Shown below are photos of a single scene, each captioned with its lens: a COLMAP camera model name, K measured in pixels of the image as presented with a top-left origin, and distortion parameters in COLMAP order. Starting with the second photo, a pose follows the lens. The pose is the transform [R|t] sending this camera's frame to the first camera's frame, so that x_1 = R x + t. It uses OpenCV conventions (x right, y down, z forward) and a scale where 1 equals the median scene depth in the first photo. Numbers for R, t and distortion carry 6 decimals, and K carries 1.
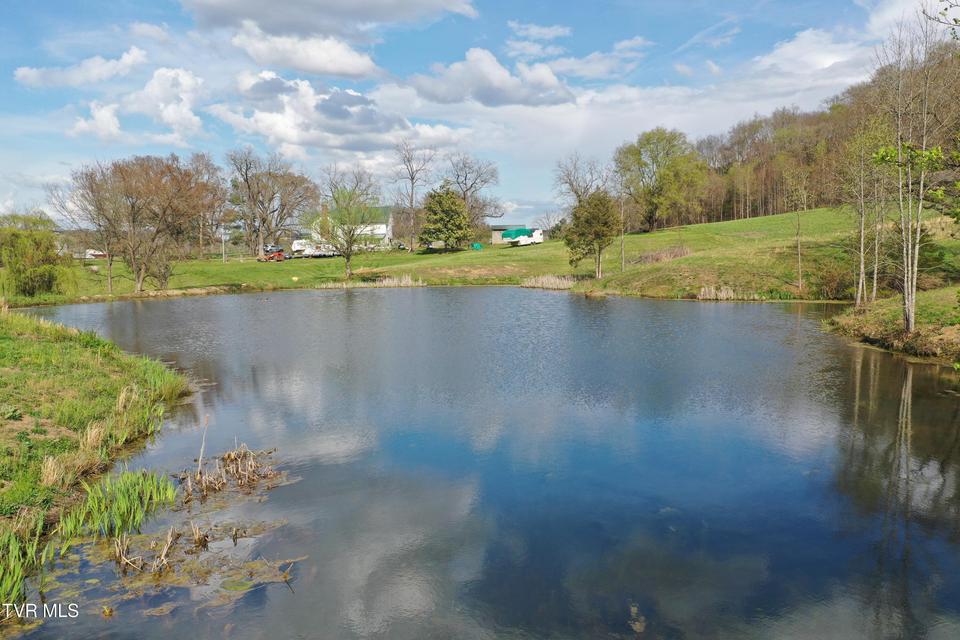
lens RADIAL K [[751.5, 0, 480.7], [0, 751.5, 318.5], [0, 0, 1]] dist [0.000610, 0.002296]
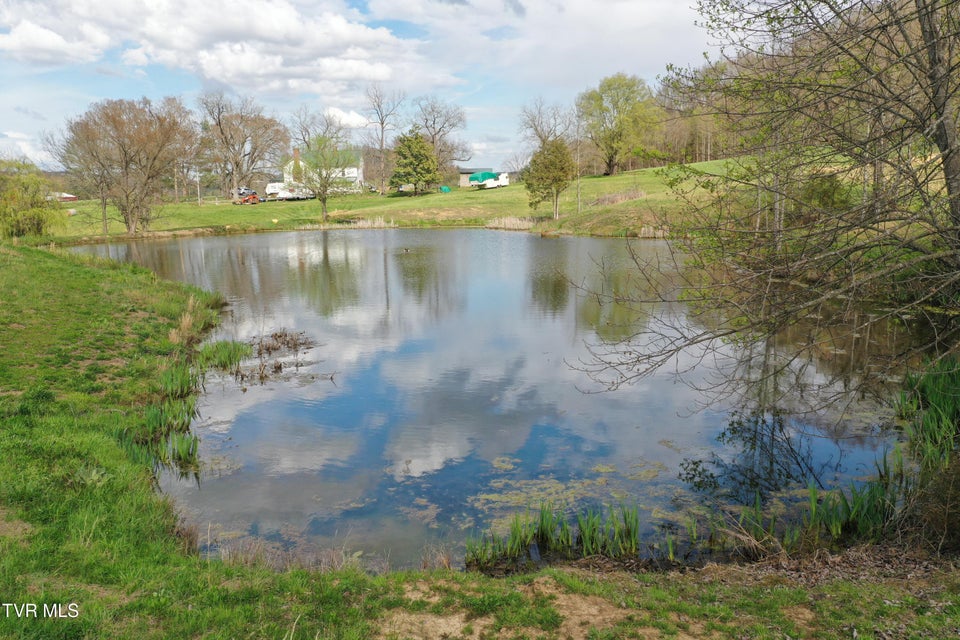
lens RADIAL K [[751.5, 0, 484.1], [0, 751.5, 320.0], [0, 0, 1]] dist [0.000610, 0.002296]
pose [[0.999064, -0.008690, 0.042369, 0.002795], [0.005351, 0.996917, 0.078278, 0.003542], [-0.042919, -0.077978, 0.996031, -0.055590]]
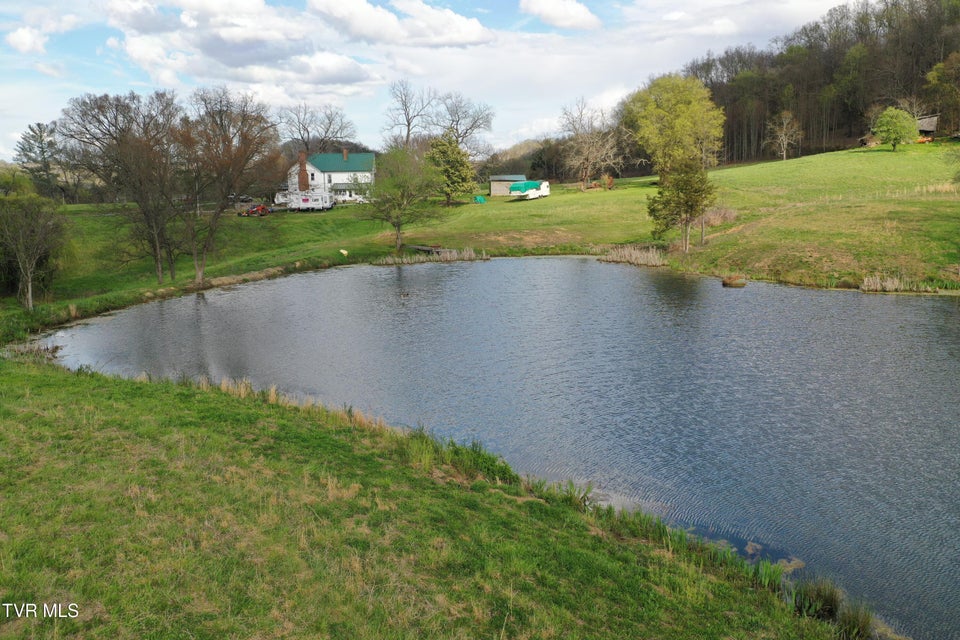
lens RADIAL K [[751.5, 0, 478.8], [0, 751.5, 319.4], [0, 0, 1]] dist [0.000610, 0.002296]
pose [[0.993049, -0.018442, 0.116244, -0.118475], [0.007870, 0.995842, 0.090756, -0.032461], [-0.117435, -0.089210, 0.989066, 0.062538]]
